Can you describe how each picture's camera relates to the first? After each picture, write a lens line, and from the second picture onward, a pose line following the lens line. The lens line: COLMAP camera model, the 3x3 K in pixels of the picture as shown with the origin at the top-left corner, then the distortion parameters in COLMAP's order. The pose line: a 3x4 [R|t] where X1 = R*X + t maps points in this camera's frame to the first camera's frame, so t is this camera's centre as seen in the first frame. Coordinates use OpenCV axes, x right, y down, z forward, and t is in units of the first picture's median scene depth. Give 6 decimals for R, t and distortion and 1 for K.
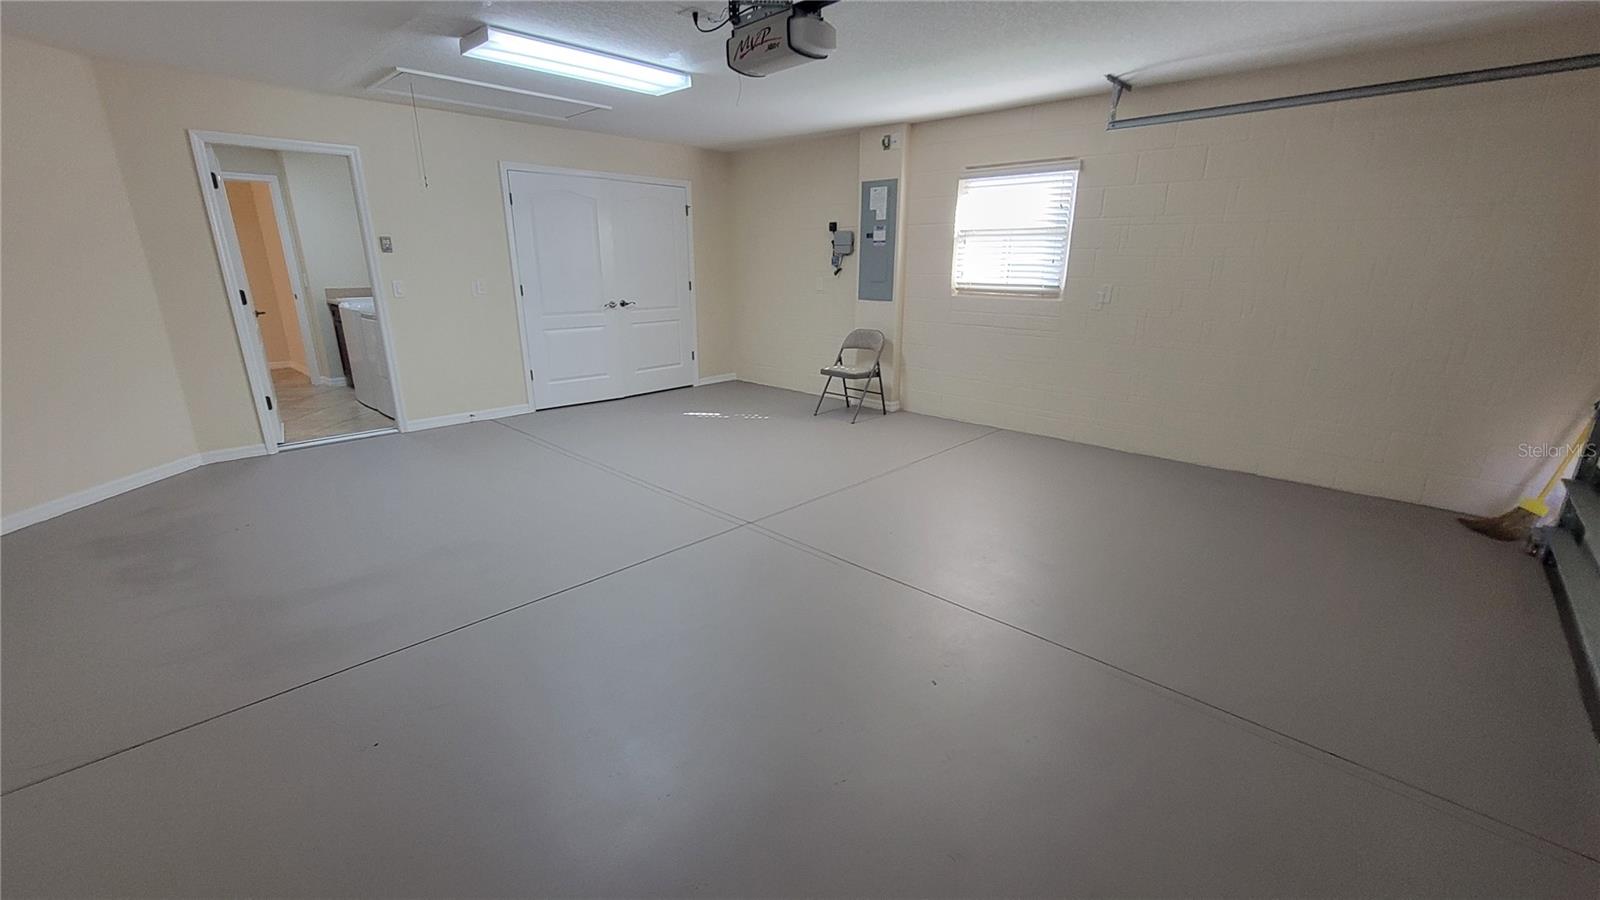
lens RADIAL K [[654.9, 0, 802.4], [0, 654.9, 455.3], [0, 0, 1]] dist [-0.007120, 0.002201]
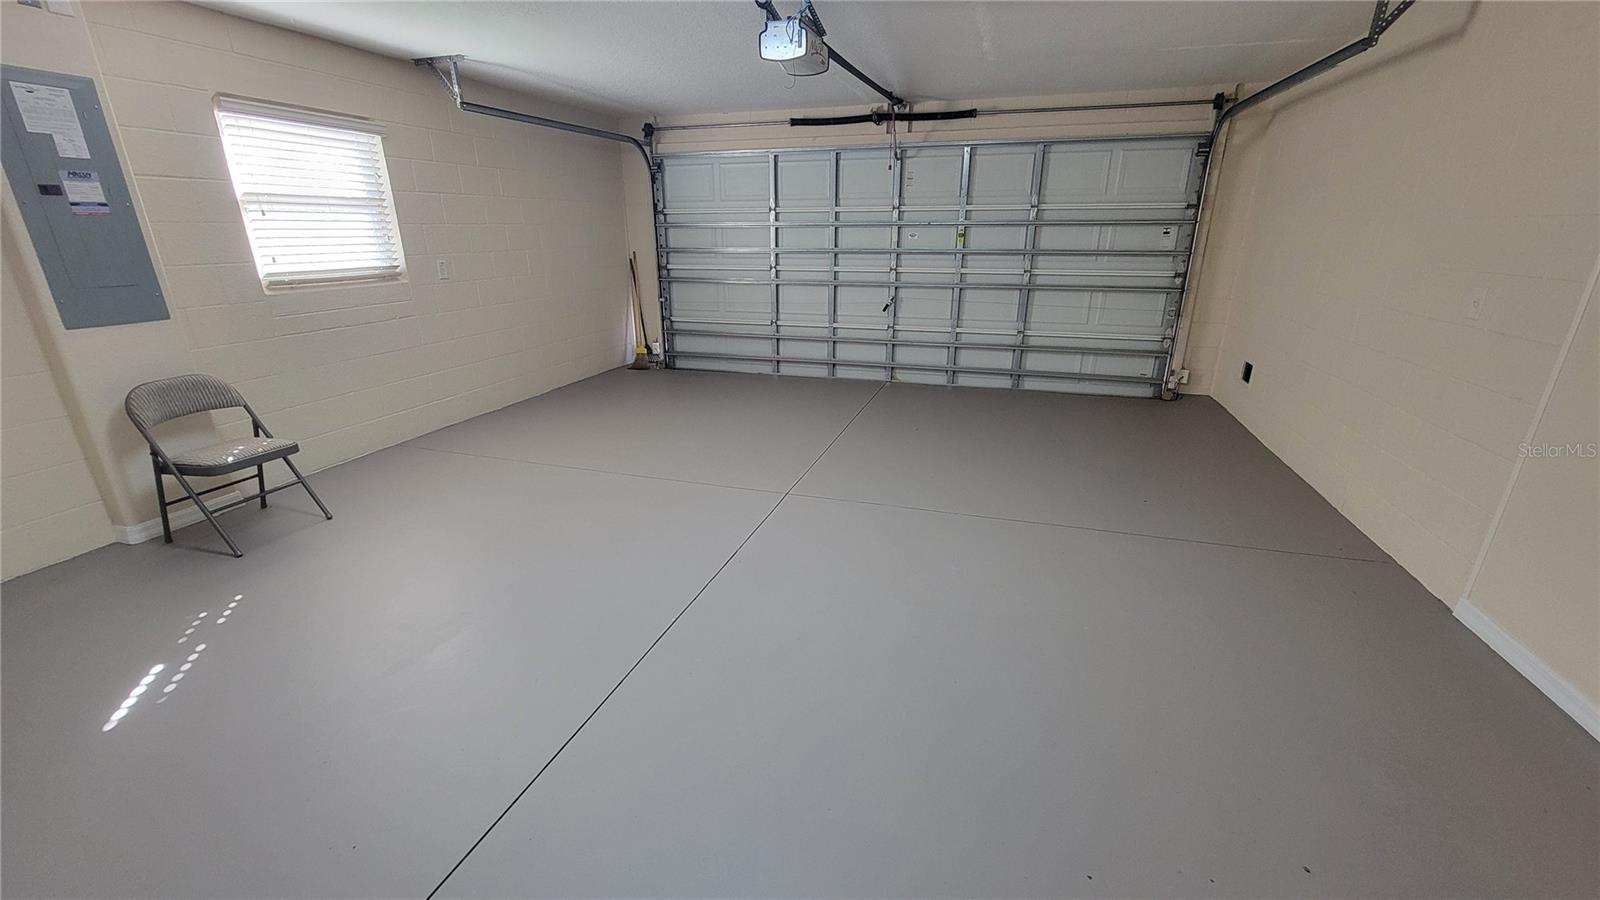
lens RADIAL K [[654.9, 0, 803.8], [0, 654.9, 455.7], [0, 0, 1]] dist [-0.007120, 0.002201]
pose [[-0.434863, -0.295651, 0.850579, -0.629675], [0.261499, 0.862402, 0.433453, -0.256495], [-0.861692, 0.410918, -0.297714, 0.827789]]
